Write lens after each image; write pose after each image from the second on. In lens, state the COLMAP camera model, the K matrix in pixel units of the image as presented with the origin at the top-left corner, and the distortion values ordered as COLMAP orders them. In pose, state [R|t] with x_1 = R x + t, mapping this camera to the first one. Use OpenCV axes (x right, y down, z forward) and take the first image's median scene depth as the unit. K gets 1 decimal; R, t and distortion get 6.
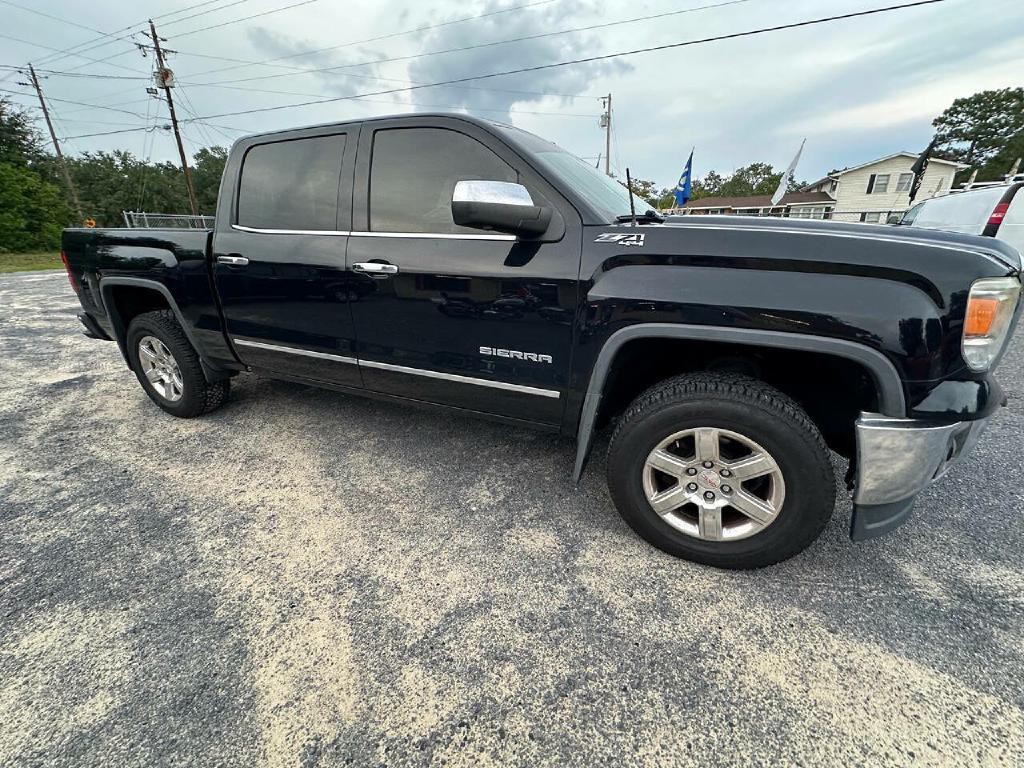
lens RADIAL K [[406.3, 0, 514.3], [0, 406.3, 384.6], [0, 0, 1]] dist [-0.003205, 0.000520]
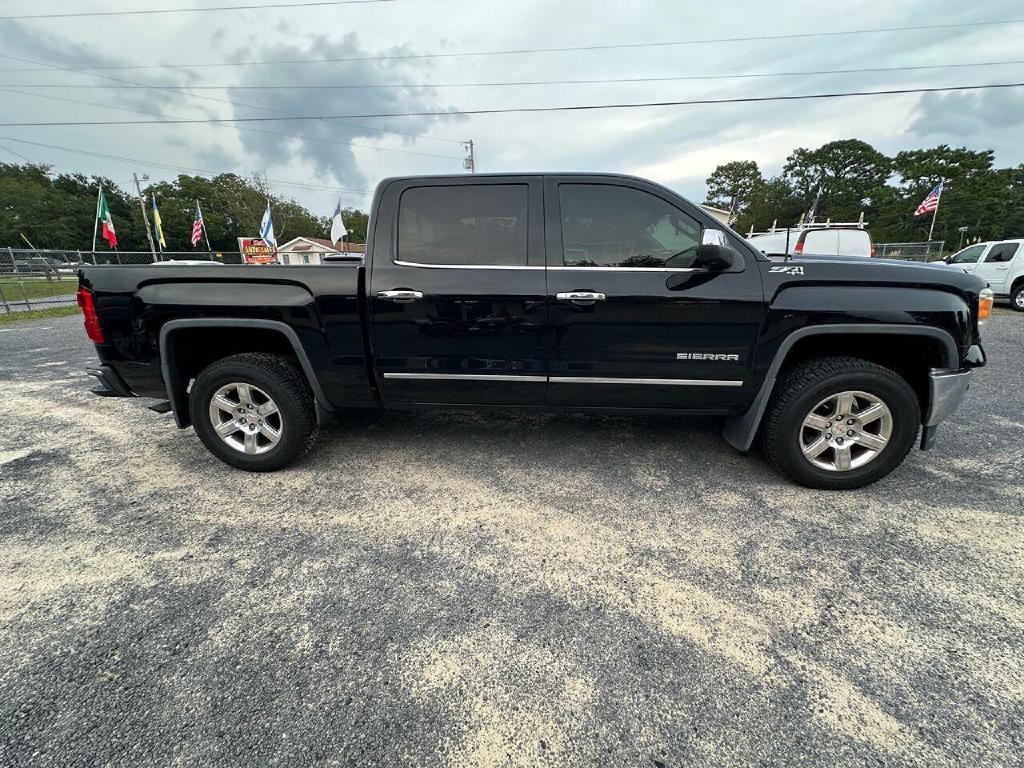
lens RADIAL K [[406.3, 0, 514.4], [0, 406.3, 383.5], [0, 0, 1]] dist [-0.003205, 0.000520]
pose [[0.944540, -0.098625, 0.313235, -0.887624], [0.121879, 0.990993, -0.055492, 0.007781], [-0.304941, 0.090591, 0.948053, -0.042890]]
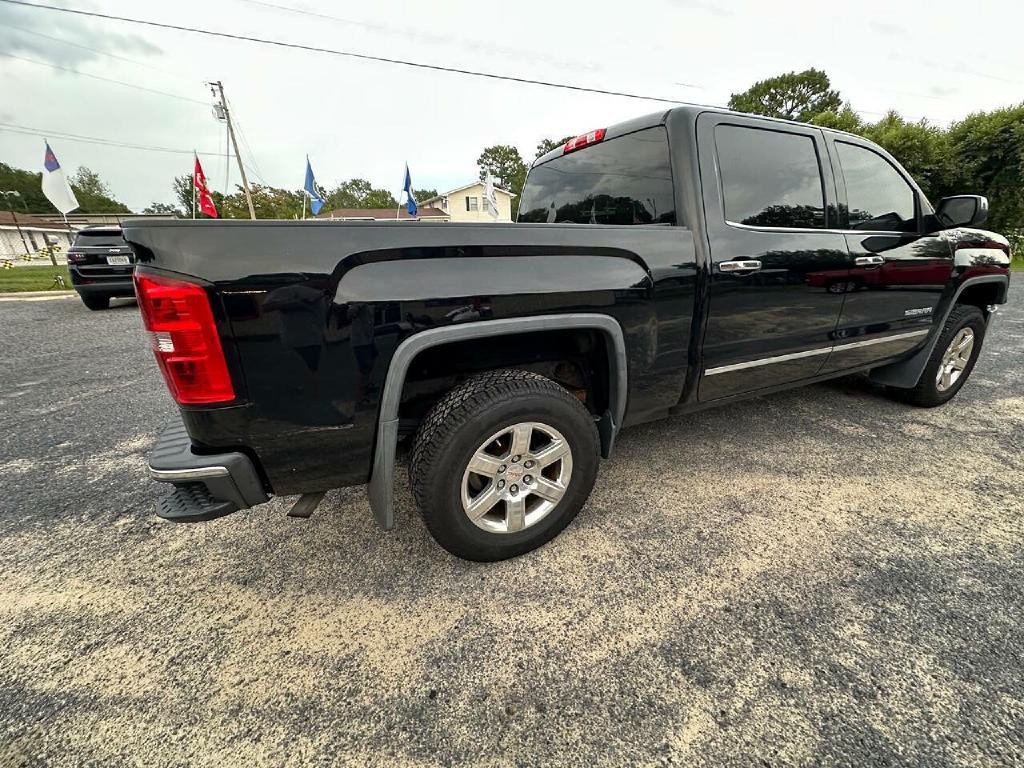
lens RADIAL K [[406.3, 0, 513.5], [0, 406.3, 383.6], [0, 0, 1]] dist [-0.003205, 0.000520]
pose [[0.657754, -0.258568, 0.707462, -1.862488], [0.276133, 0.956619, 0.092900, -0.326634], [-0.700793, 0.134248, 0.700619, 0.909506]]
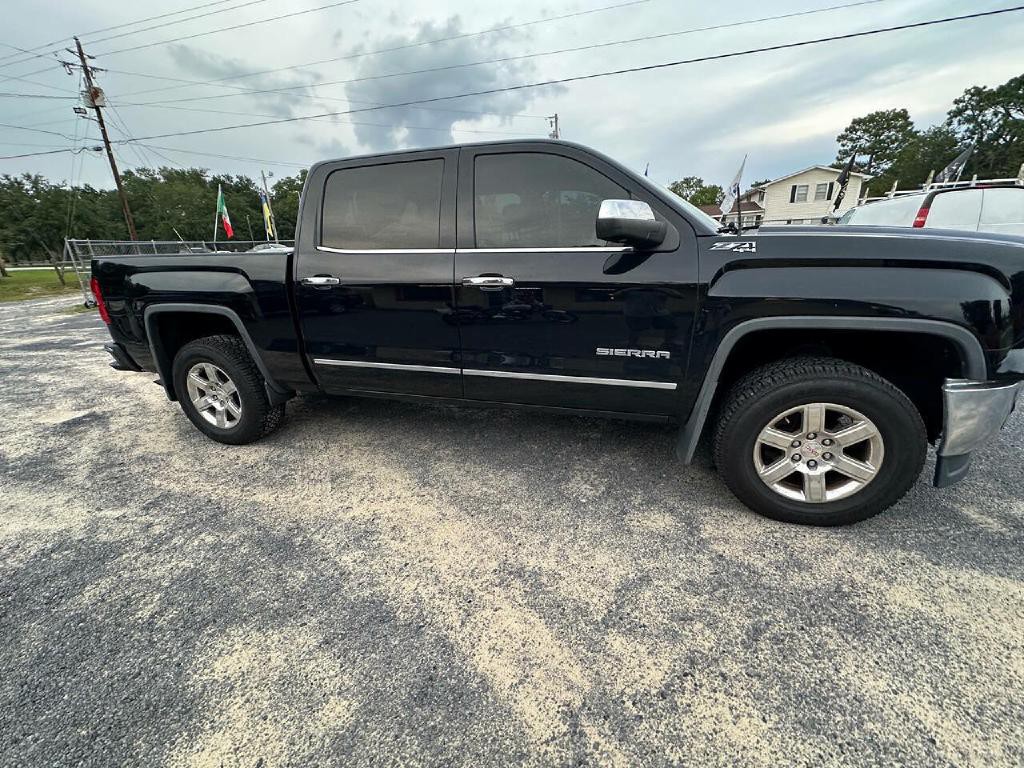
lens RADIAL K [[406.3, 0, 514.2], [0, 406.3, 384.4], [0, 0, 1]] dist [-0.003205, 0.000520]
pose [[0.992487, -0.066898, 0.102441, -0.385978], [0.070230, 0.997101, -0.029266, 0.018800], [-0.100187, 0.036241, 0.994308, -0.060531]]
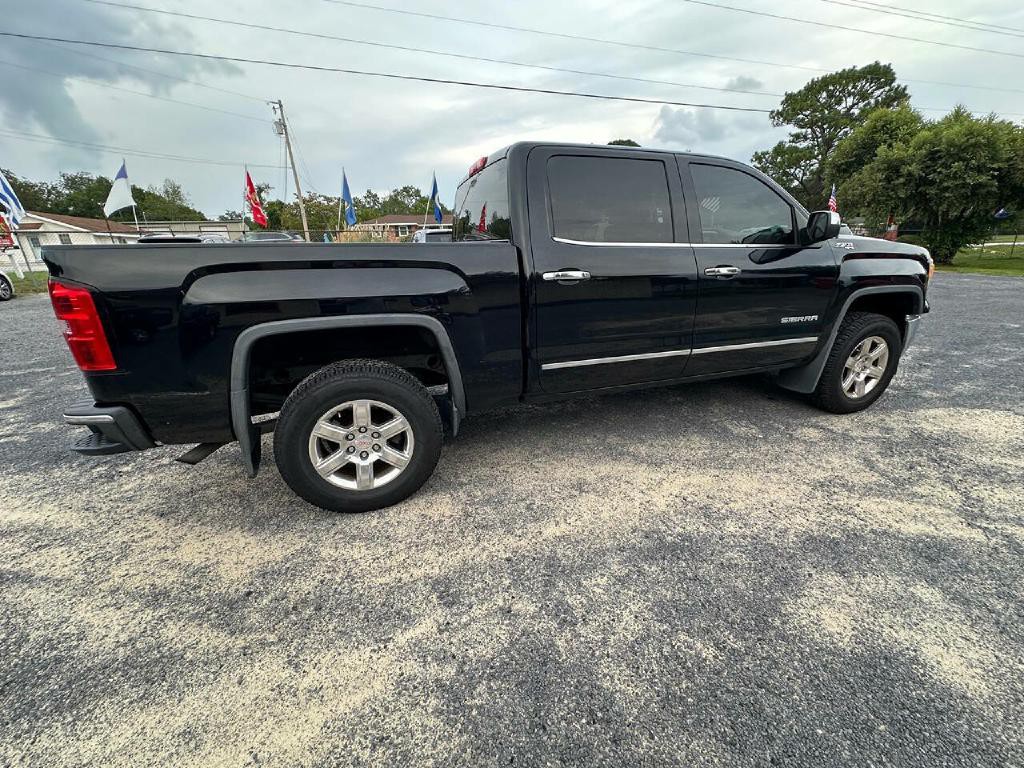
lens RADIAL K [[406.3, 0, 513.9], [0, 406.3, 383.5], [0, 0, 1]] dist [-0.003205, 0.000520]
pose [[0.734927, -0.227853, 0.638722, -1.659236], [0.250312, 0.966499, 0.056767, -0.175224], [-0.630259, 0.118161, 0.767341, 0.454517]]
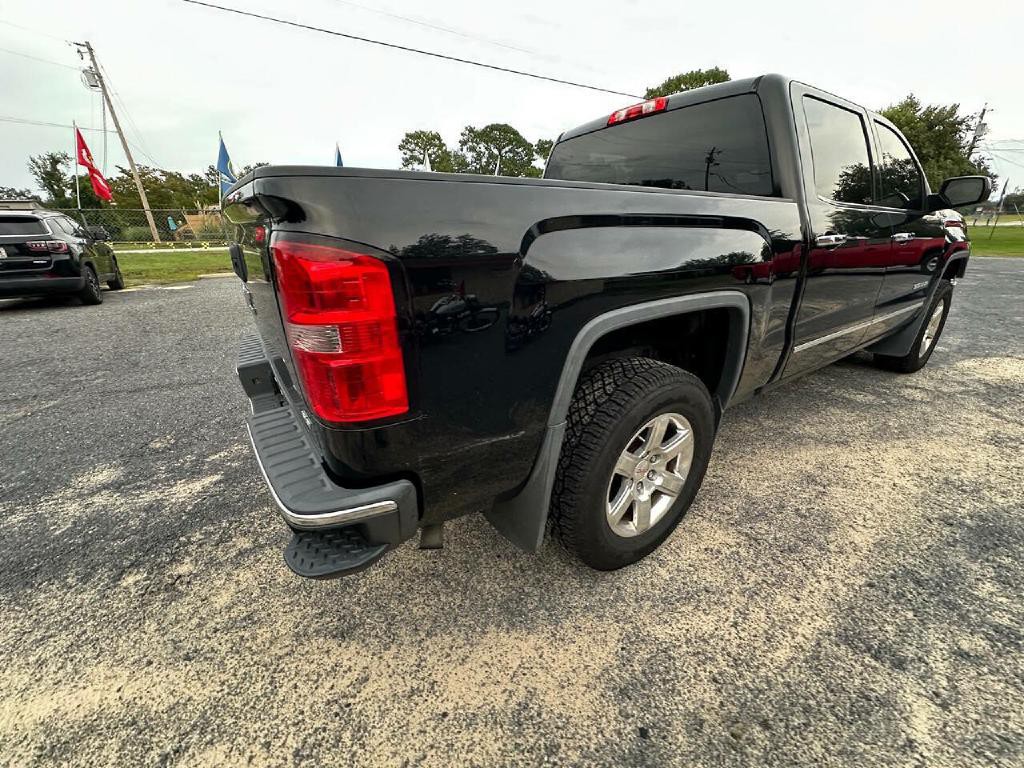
lens RADIAL K [[406.3, 0, 513.2], [0, 406.3, 383.8], [0, 0, 1]] dist [-0.003205, 0.000520]
pose [[0.520294, -0.312498, 0.794757, -2.002613], [0.314964, 0.935254, 0.161548, -0.424942], [-0.793783, 0.166267, 0.585033, 1.243306]]
